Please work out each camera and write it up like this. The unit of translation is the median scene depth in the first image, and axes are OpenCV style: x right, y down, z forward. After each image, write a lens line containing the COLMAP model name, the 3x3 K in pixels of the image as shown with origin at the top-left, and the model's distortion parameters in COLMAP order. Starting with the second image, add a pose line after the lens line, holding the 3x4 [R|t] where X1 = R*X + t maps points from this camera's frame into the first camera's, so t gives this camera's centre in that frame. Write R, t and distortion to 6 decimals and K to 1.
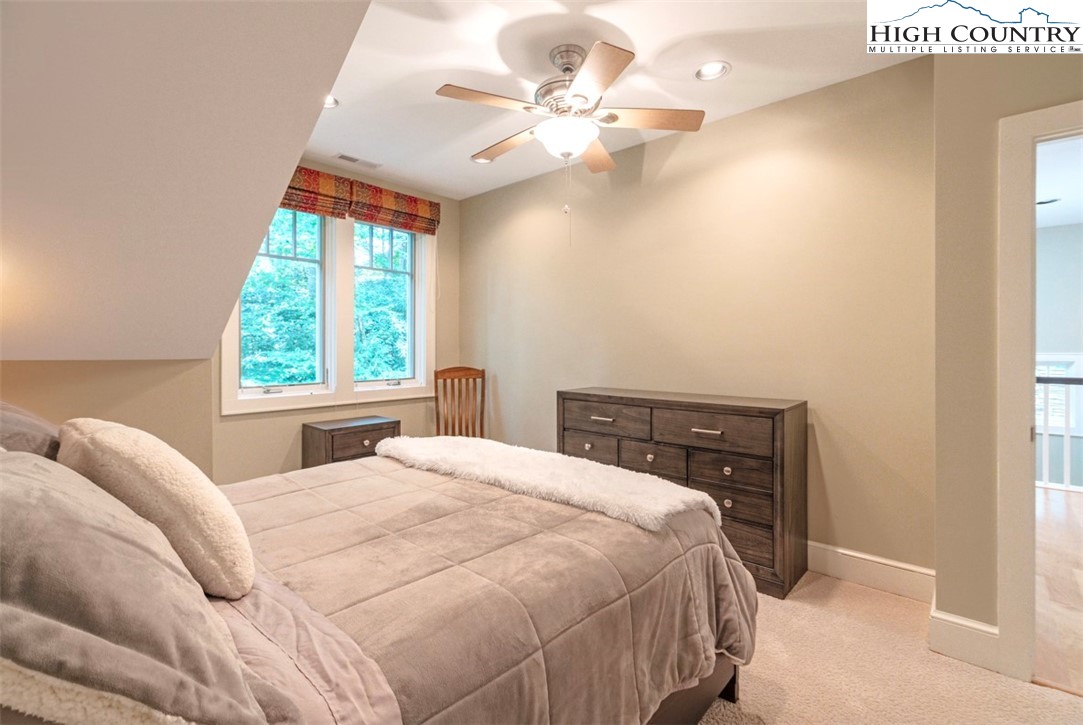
lens RADIAL K [[496.4, 0, 548.7], [0, 496.4, 350.0], [0, 0, 1]] dist [-0.001875, -0.000222]
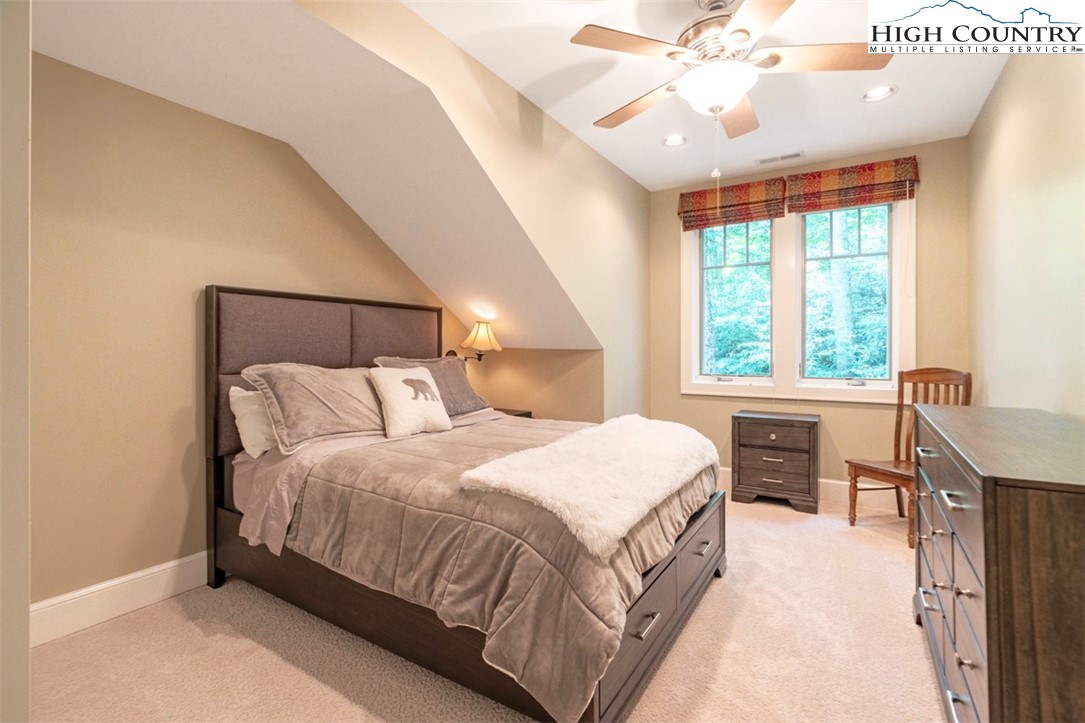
lens RADIAL K [[497.3, 0, 549.7], [0, 497.3, 348.9], [0, 0, 1]] dist [-0.001875, -0.000222]
pose [[0.166655, 0.002043, -0.986013, 0.500834], [-0.004827, 0.999988, 0.001256, 0.008716], [0.986004, 0.004550, 0.166663, 0.345460]]
